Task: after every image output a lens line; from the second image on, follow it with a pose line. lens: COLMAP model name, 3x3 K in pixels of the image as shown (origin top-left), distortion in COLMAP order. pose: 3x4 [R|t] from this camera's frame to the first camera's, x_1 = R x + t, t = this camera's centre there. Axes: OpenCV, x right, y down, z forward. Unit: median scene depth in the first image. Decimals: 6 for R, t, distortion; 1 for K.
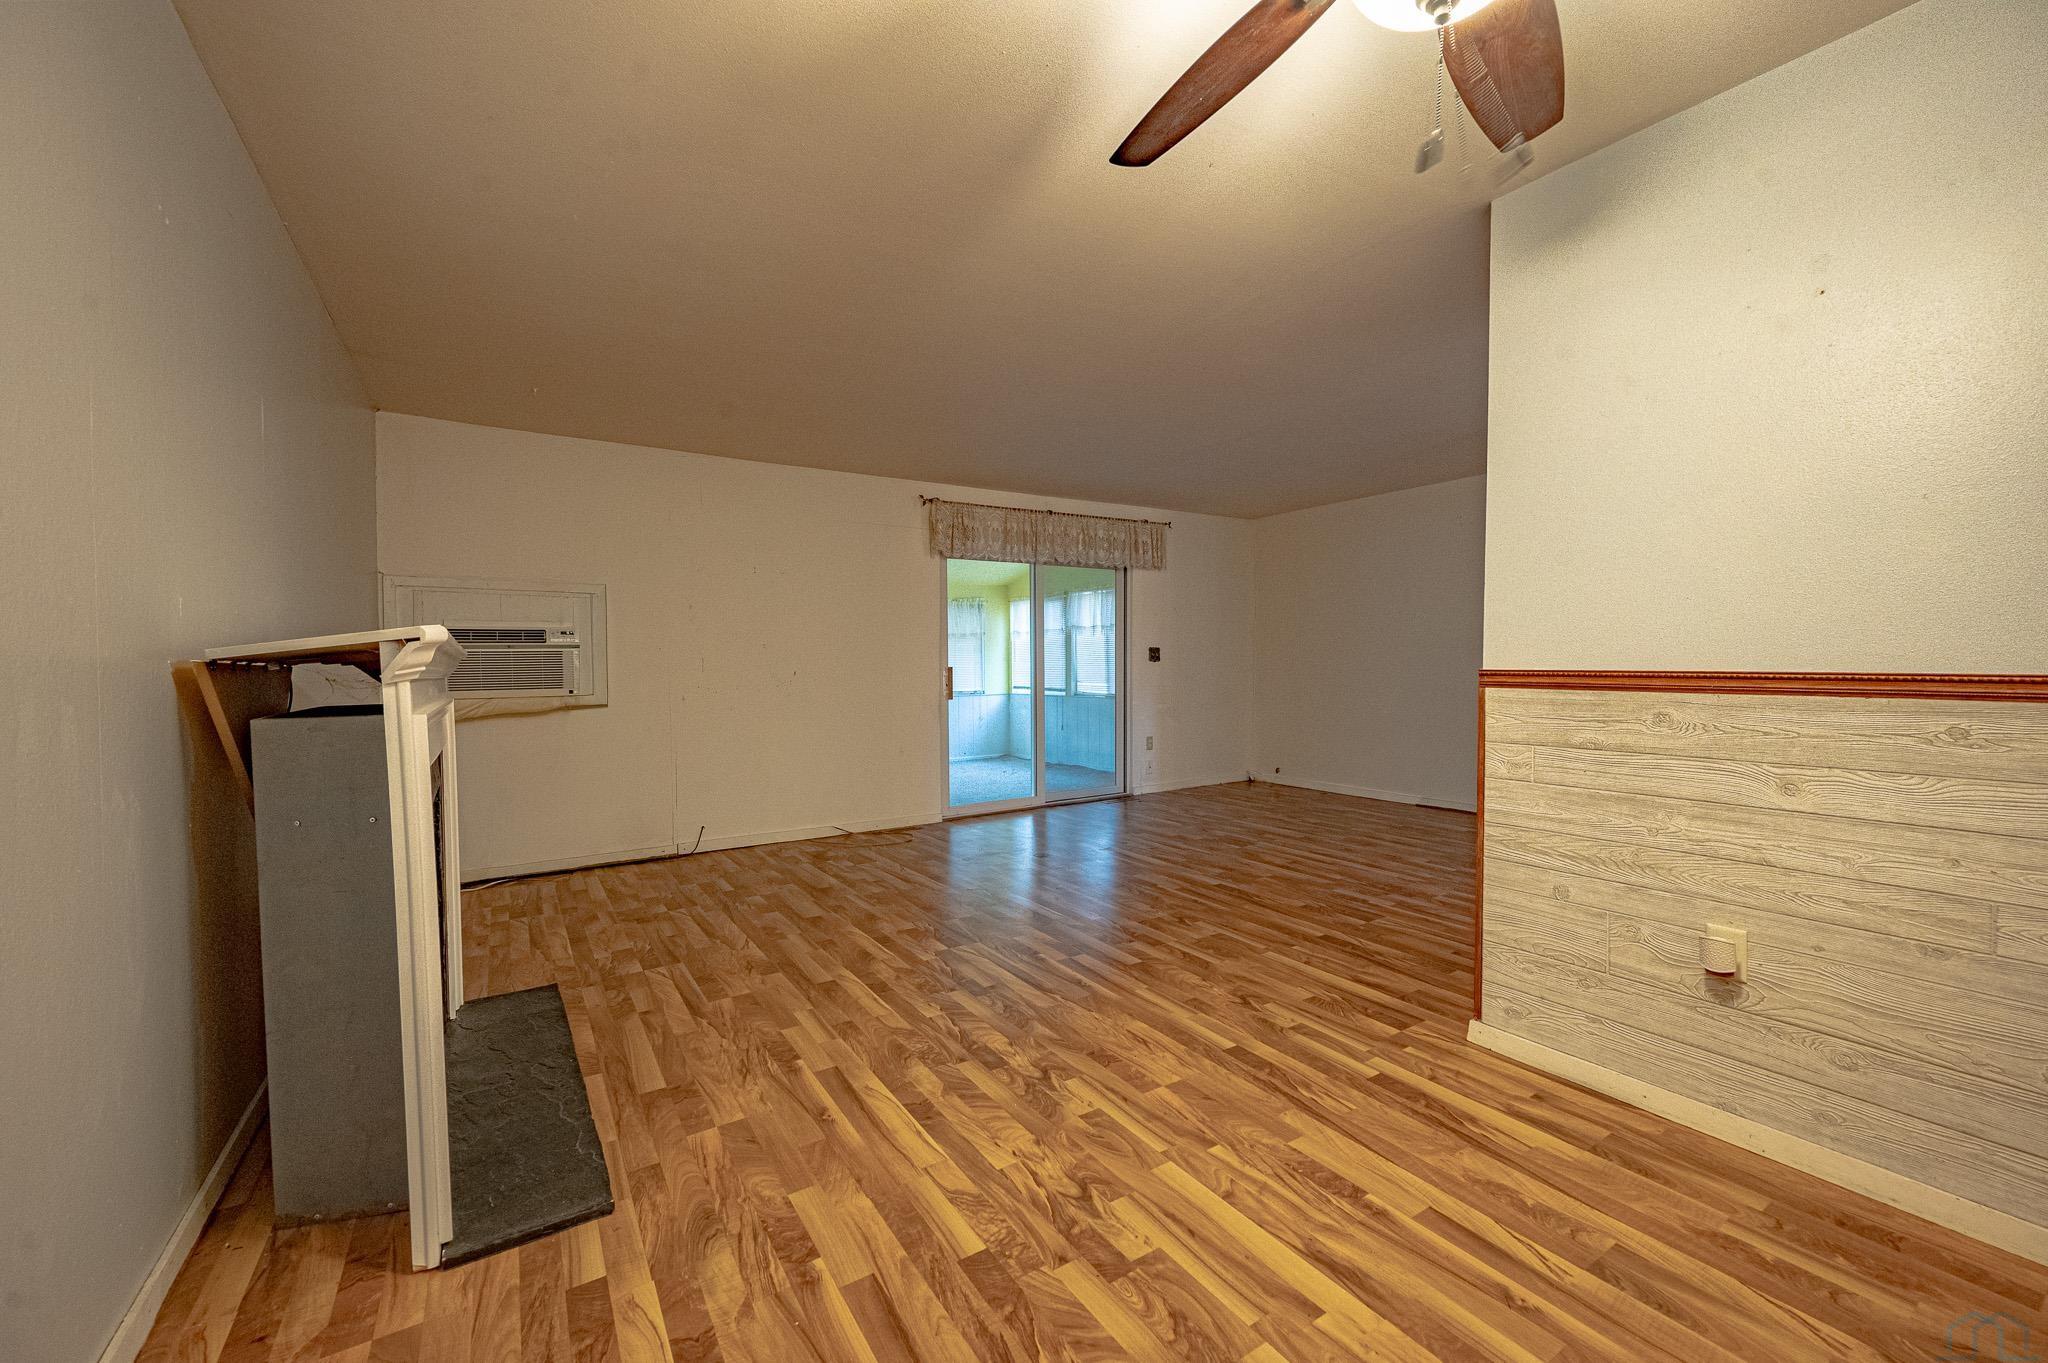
lens RADIAL K [[810.5, 0, 1015.0], [0, 810.5, 691.5], [0, 0, 1]] dist [-0.002044, 0.000037]
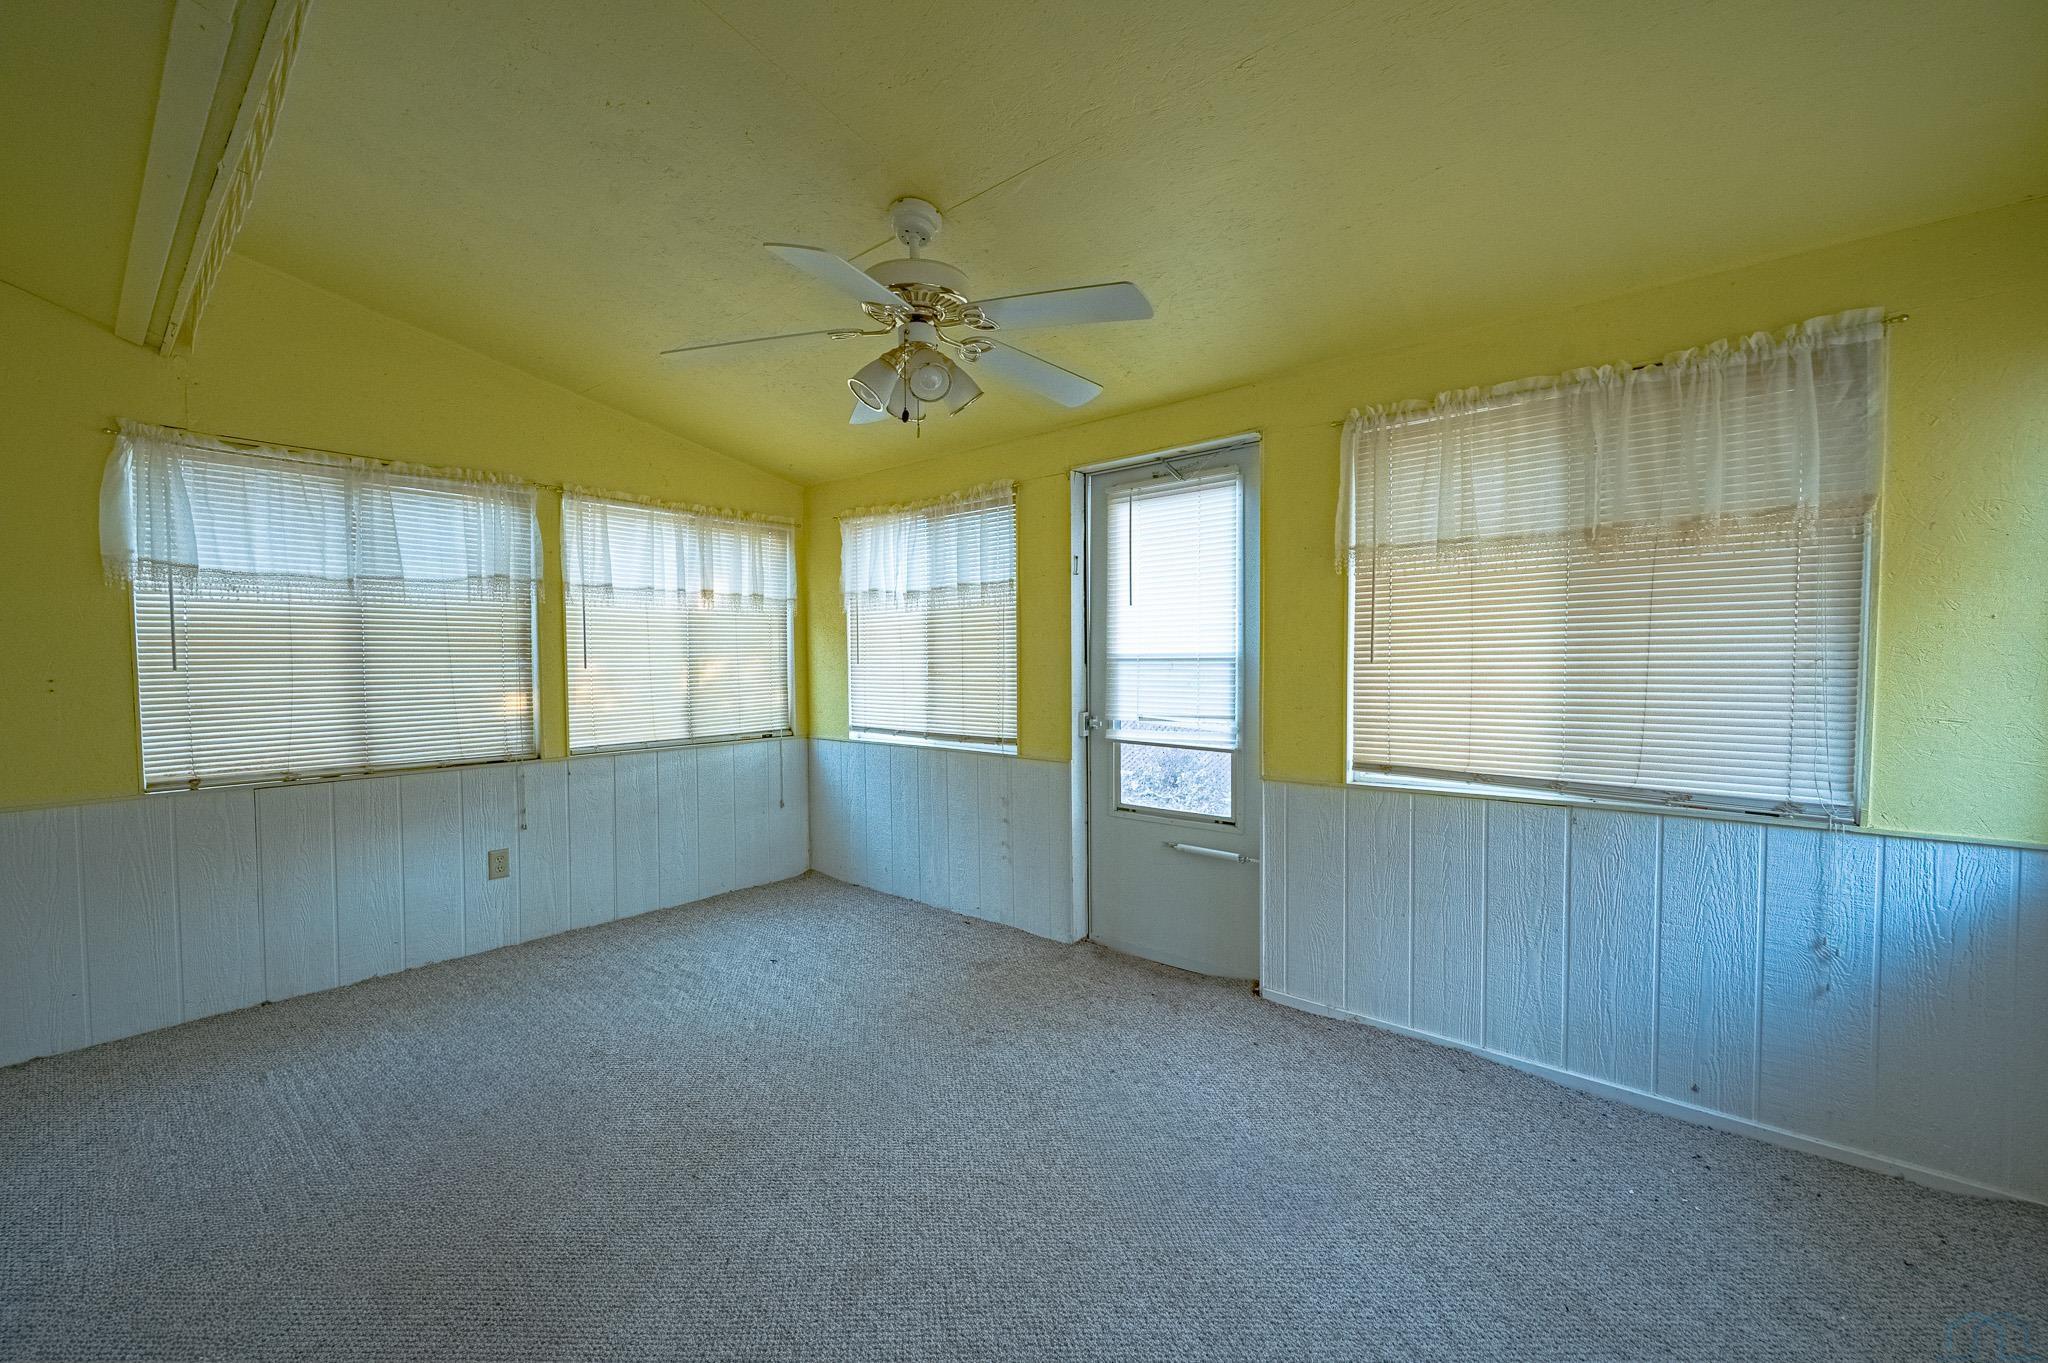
lens RADIAL K [[810.5, 0, 1015.4], [0, 810.5, 686.1], [0, 0, 1]] dist [-0.002044, 0.000037]
pose [[0.306017, 0.046585, -0.950886, 0.327994], [-0.031676, 0.998747, 0.038736, -0.127960], [0.951499, 0.018266, 0.307109, 3.163973]]
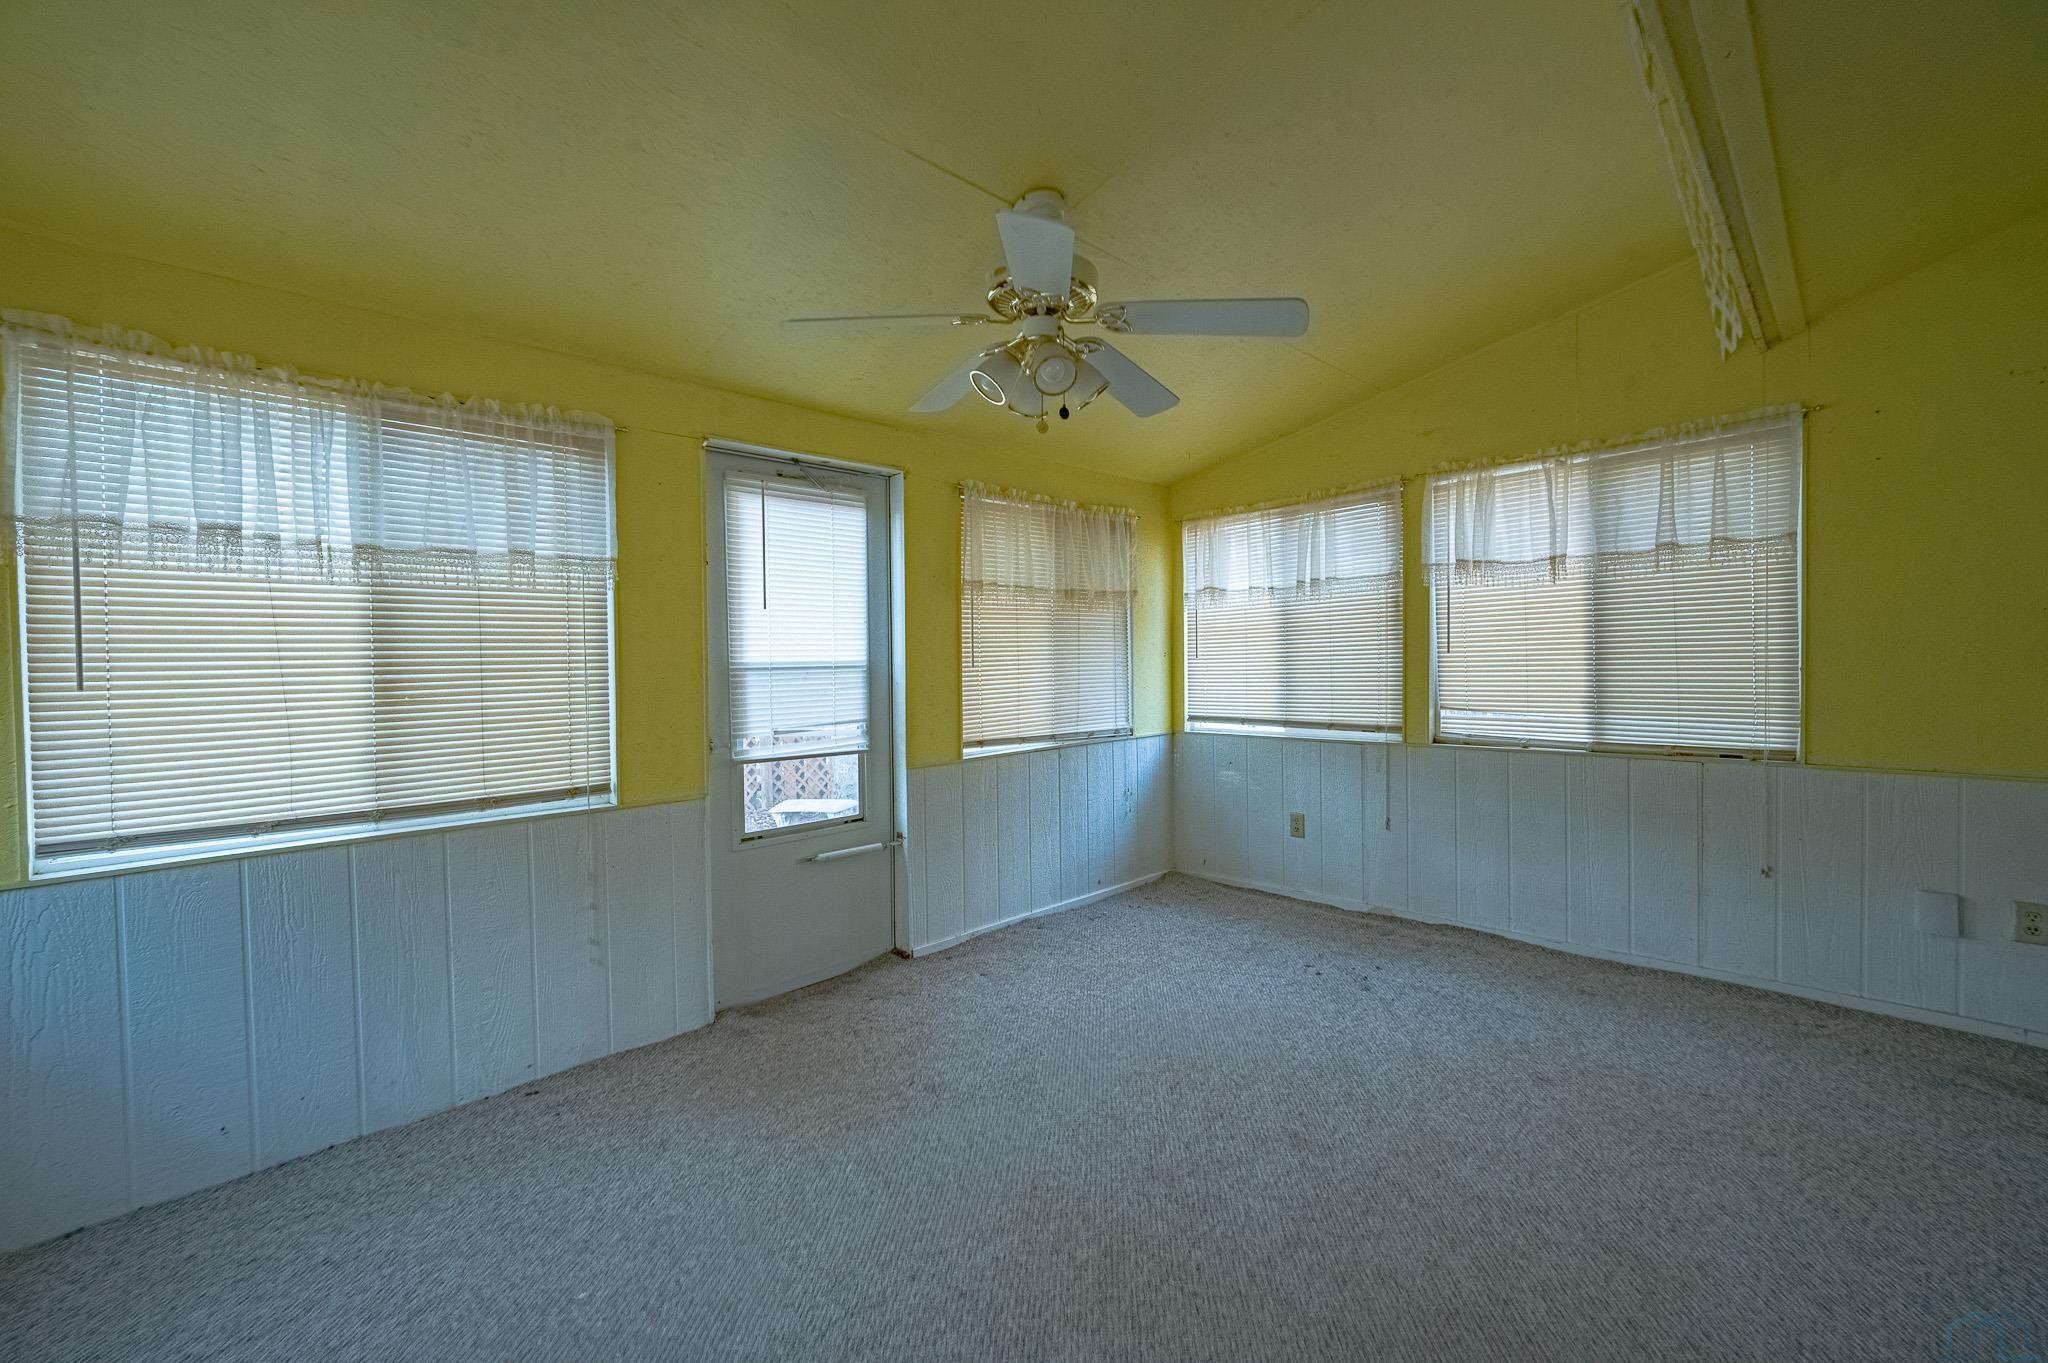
lens RADIAL K [[810.5, 0, 1018.7], [0, 810.5, 680.3], [0, 0, 1]] dist [-0.002044, 0.000037]
pose [[0.979322, -0.010624, 0.202028, -0.760317], [0.014477, 0.999740, -0.017603, -0.081623], [-0.201788, 0.020164, 0.979222, 2.494260]]
